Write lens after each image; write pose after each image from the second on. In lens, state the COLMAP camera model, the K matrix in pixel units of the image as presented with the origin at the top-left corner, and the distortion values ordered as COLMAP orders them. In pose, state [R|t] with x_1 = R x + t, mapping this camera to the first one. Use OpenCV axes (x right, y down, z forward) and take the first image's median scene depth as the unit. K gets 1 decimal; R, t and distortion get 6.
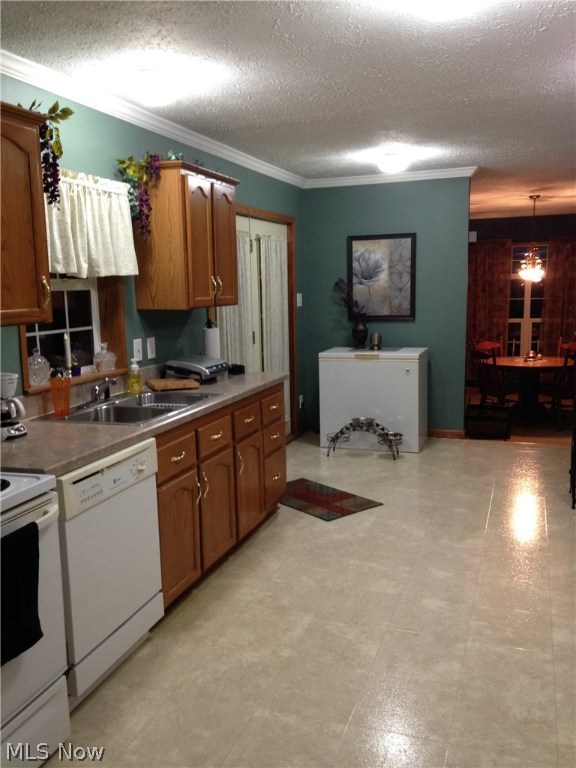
lens RADIAL K [[691.1, 0, 289.7], [0, 691.1, 380.9], [0, 0, 1]] dist [0.191649, -0.301686]
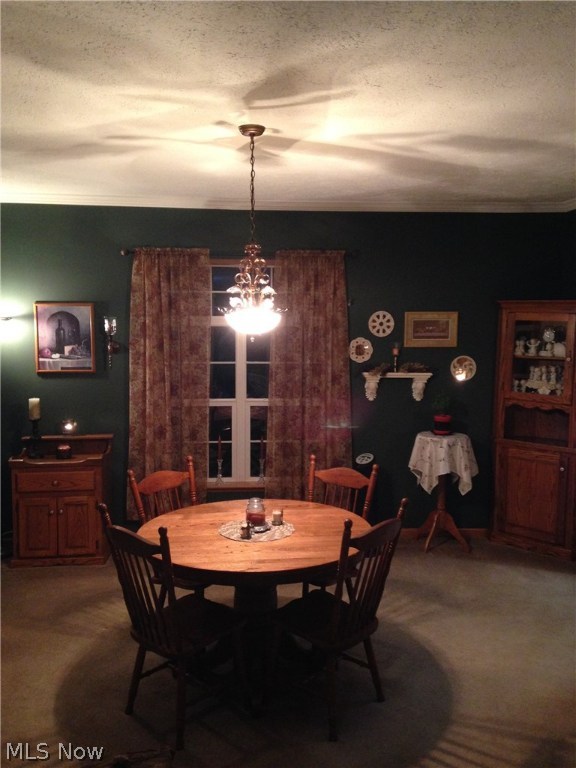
lens RADIAL K [[691.1, 0, 289.7], [0, 691.1, 380.9], [0, 0, 1]] dist [0.191649, -0.301686]
pose [[0.919453, -0.015639, 0.392889, 0.171127], [0.034828, 0.998520, -0.041760, -0.083415], [-0.391655, 0.052080, 0.918637, 0.524245]]
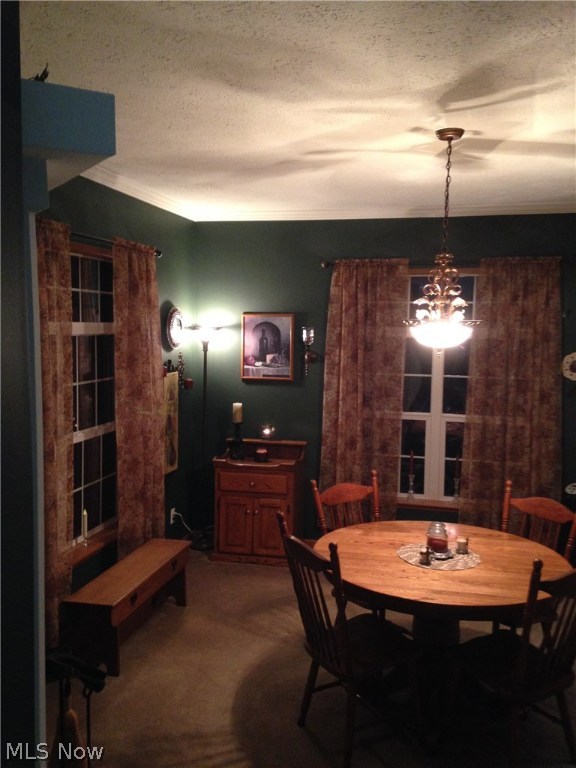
lens RADIAL K [[691.1, 0, 289.7], [0, 691.1, 380.9], [0, 0, 1]] dist [0.191649, -0.301686]
pose [[0.994410, 0.025807, 0.102388, 0.186185], [-0.020165, 0.998240, -0.055762, -0.086593], [-0.103647, 0.053386, 0.993180, 0.529266]]
